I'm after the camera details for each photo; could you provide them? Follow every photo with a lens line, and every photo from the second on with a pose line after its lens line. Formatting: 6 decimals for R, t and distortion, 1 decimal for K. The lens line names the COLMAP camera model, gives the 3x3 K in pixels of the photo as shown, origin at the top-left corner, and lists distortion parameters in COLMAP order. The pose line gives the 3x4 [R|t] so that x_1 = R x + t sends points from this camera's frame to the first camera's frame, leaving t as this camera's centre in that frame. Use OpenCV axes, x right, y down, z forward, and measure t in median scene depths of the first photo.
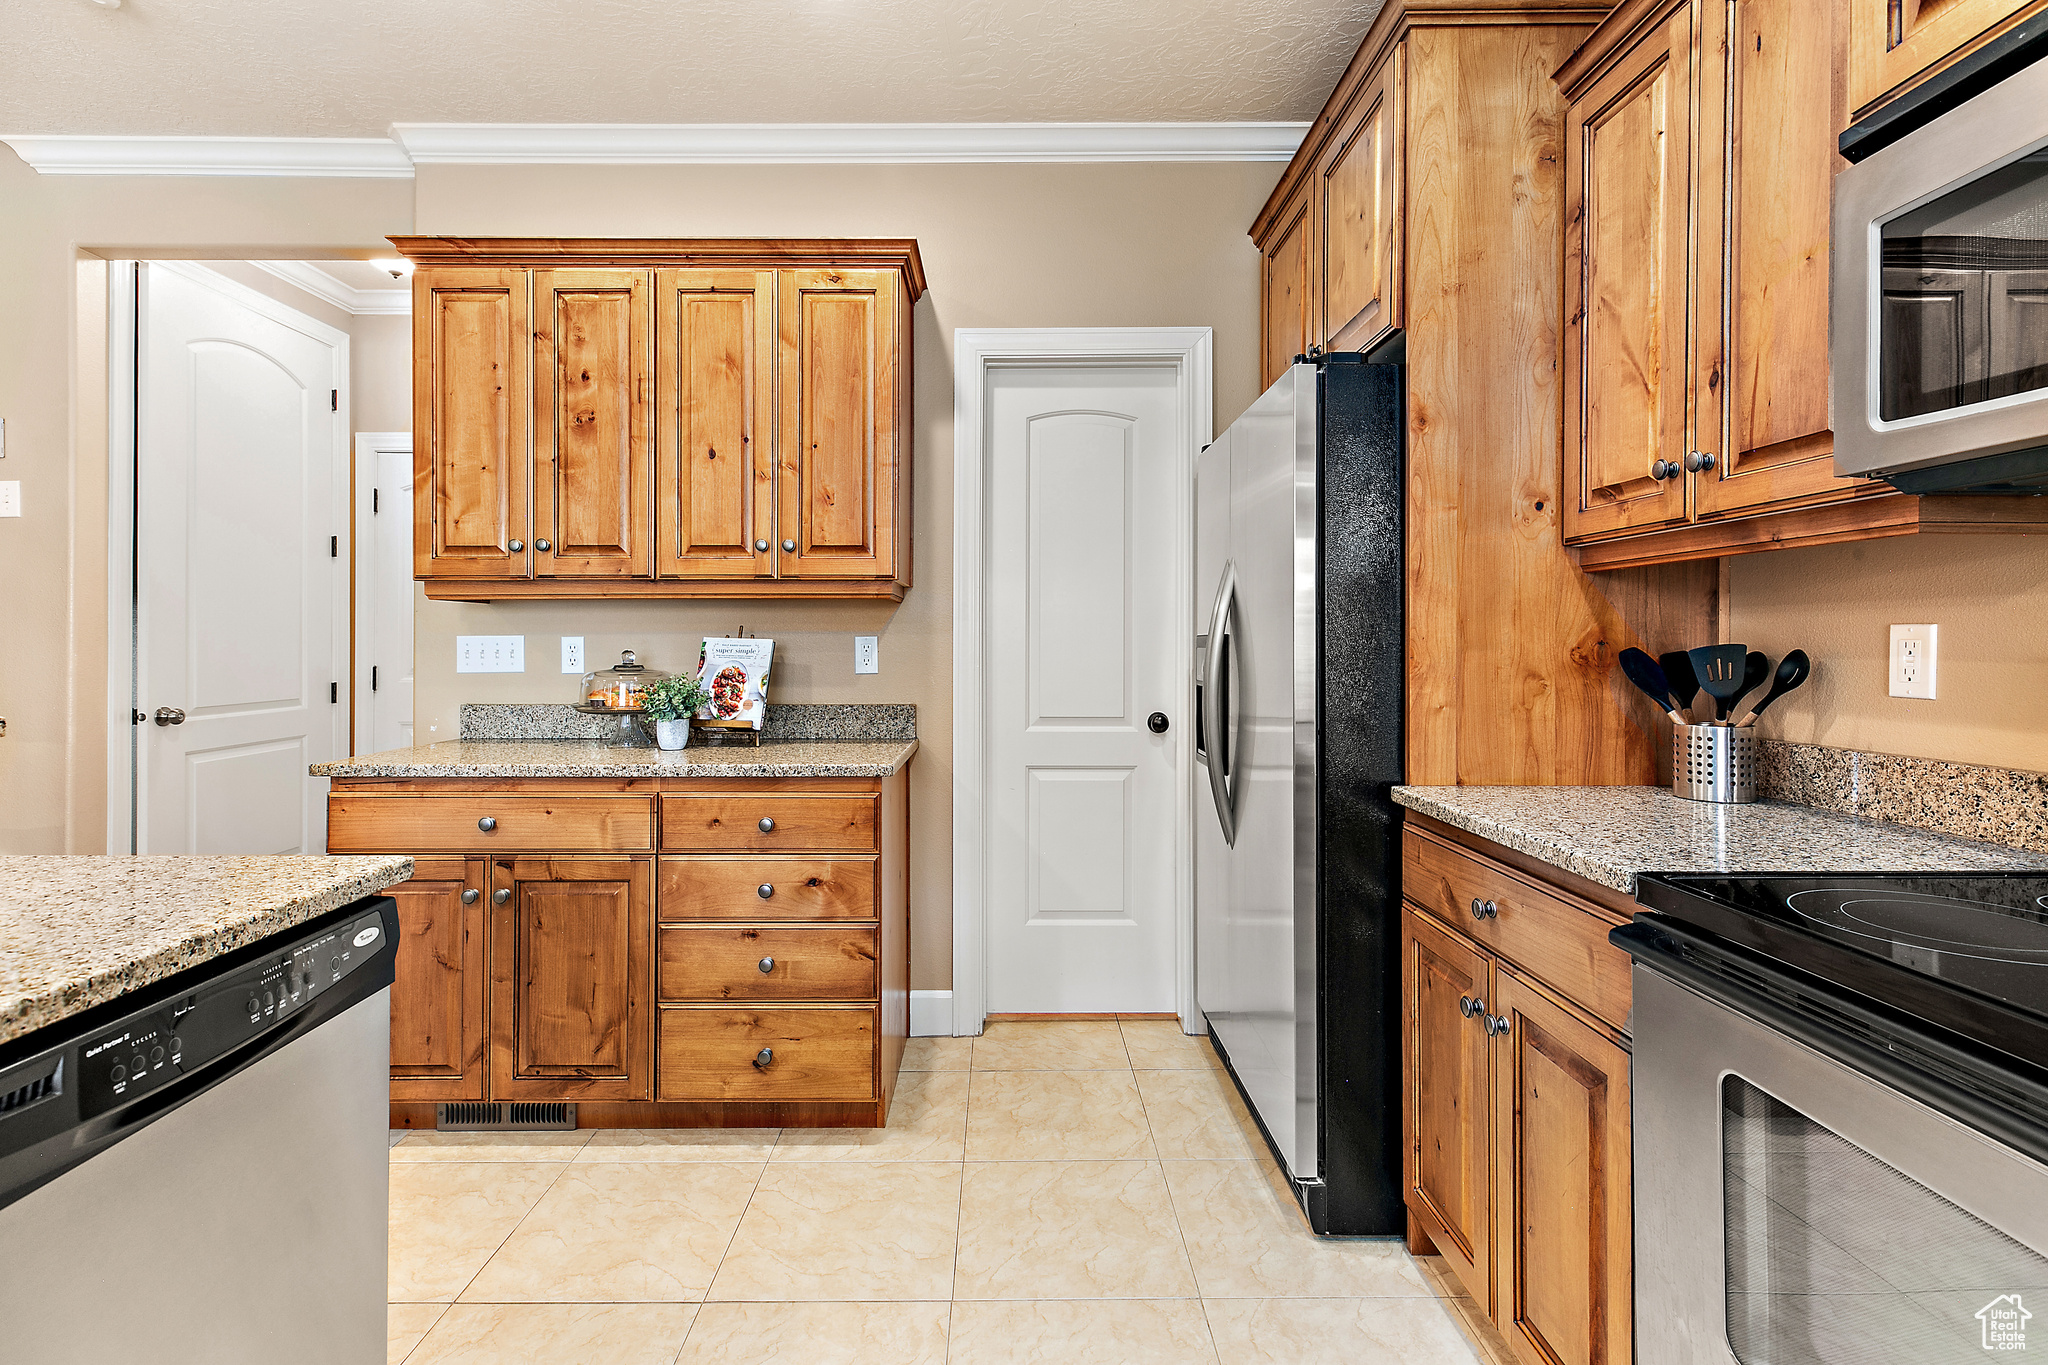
lens RADIAL K [[923.6, 0, 1007.0], [0, 923.6, 641.4], [0, 0, 1]] dist [0.001857, -0.000352]
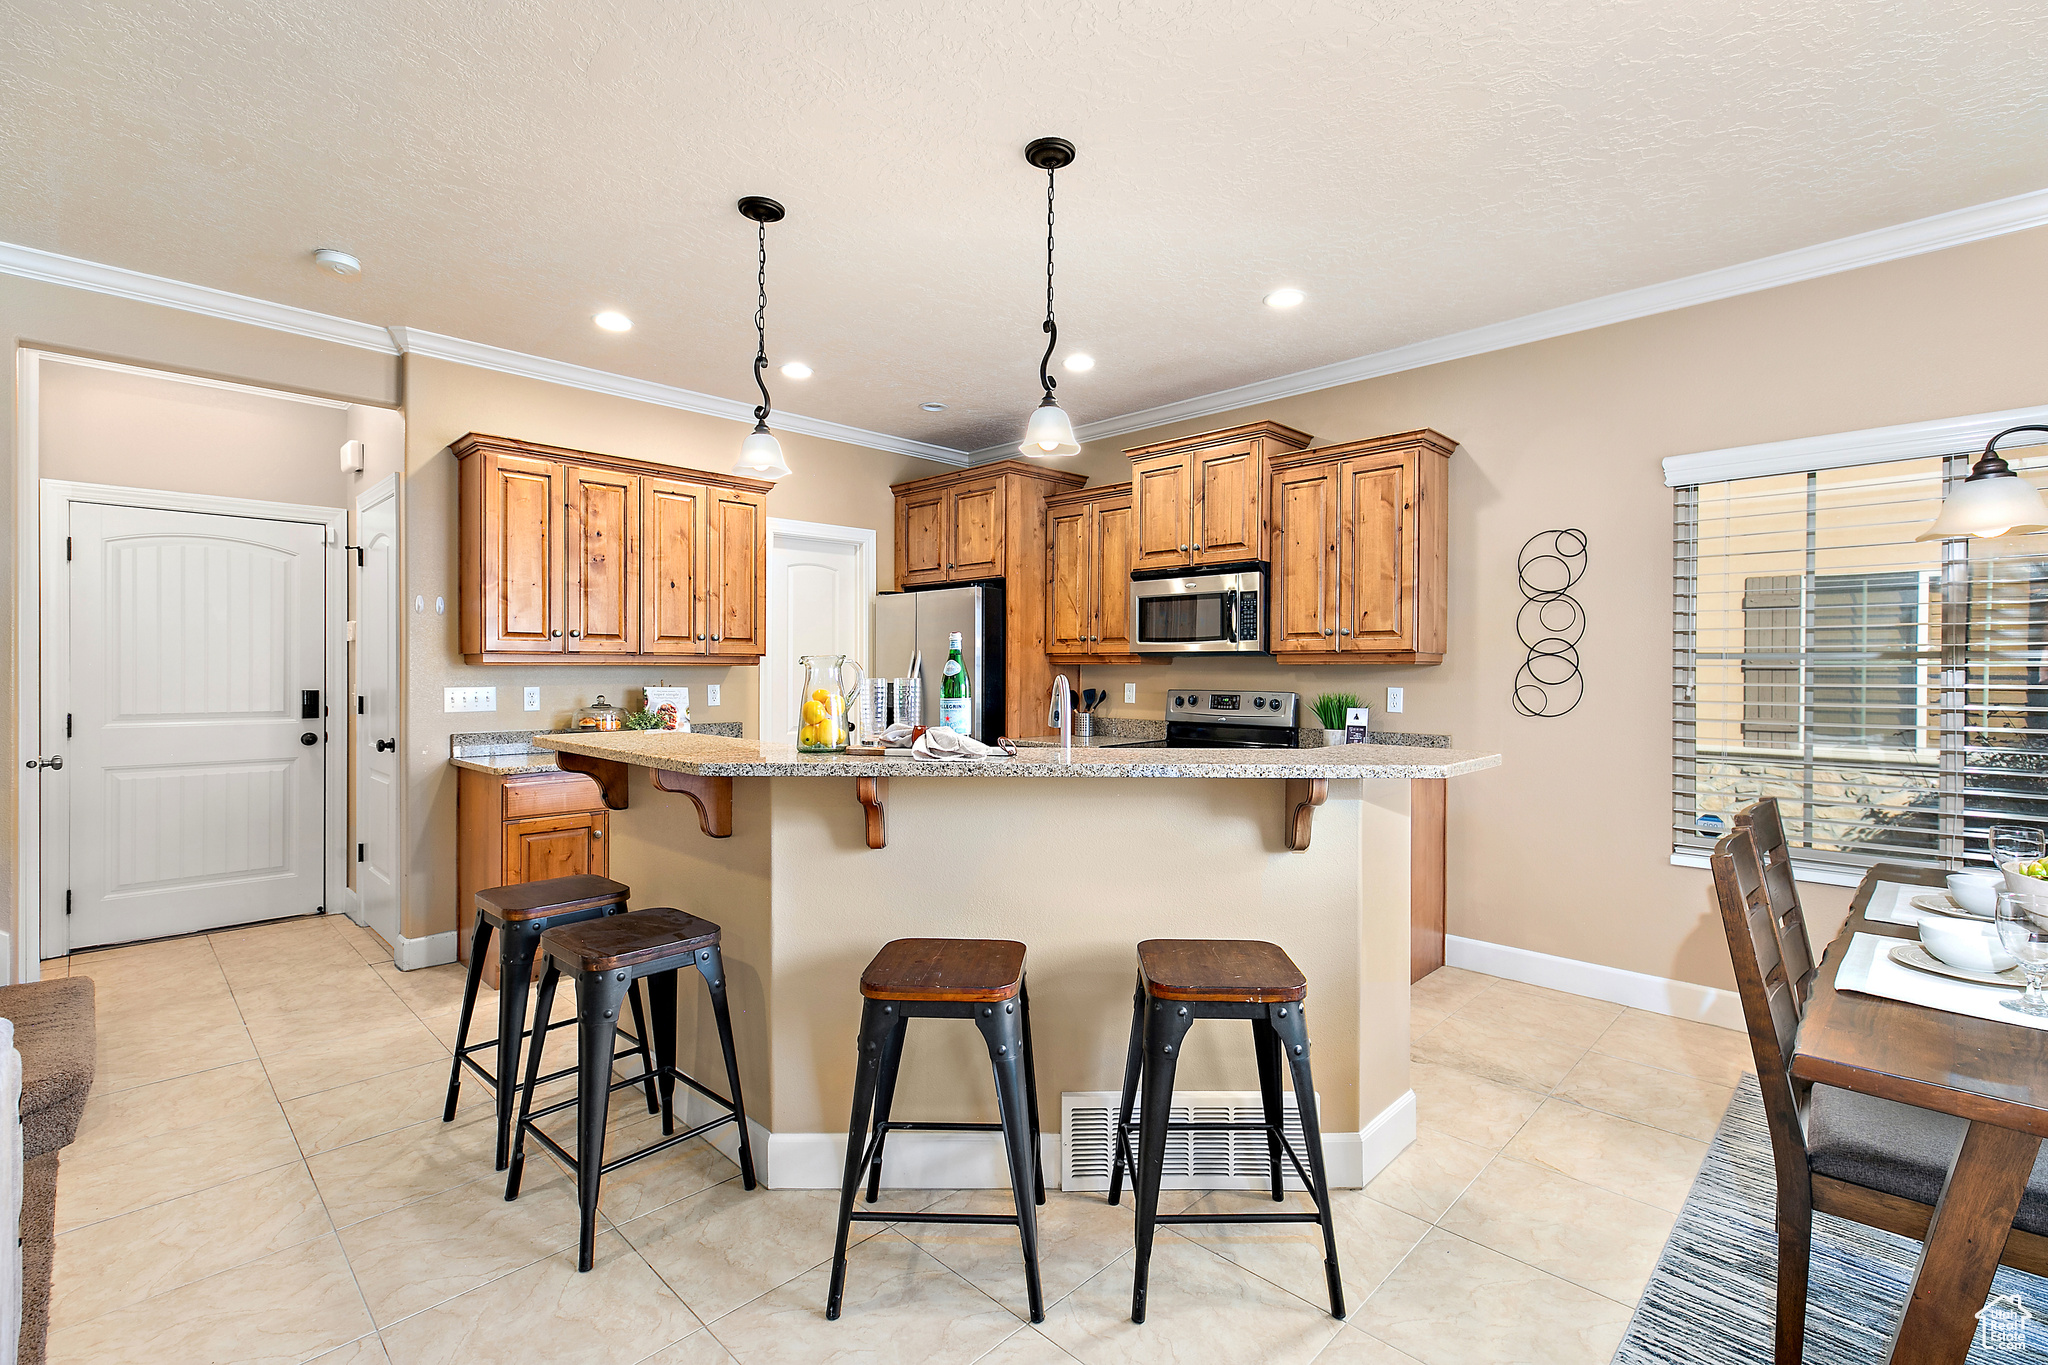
lens RADIAL K [[923.6, 0, 1023.0], [0, 923.6, 669.5], [0, 0, 1]] dist [0.001857, -0.000352]
pose [[0.704068, 0.001146, 0.710132, -1.550088], [-0.004284, 0.999987, 0.002635, -0.065045], [-0.710120, -0.004897, 0.704064, -1.034989]]
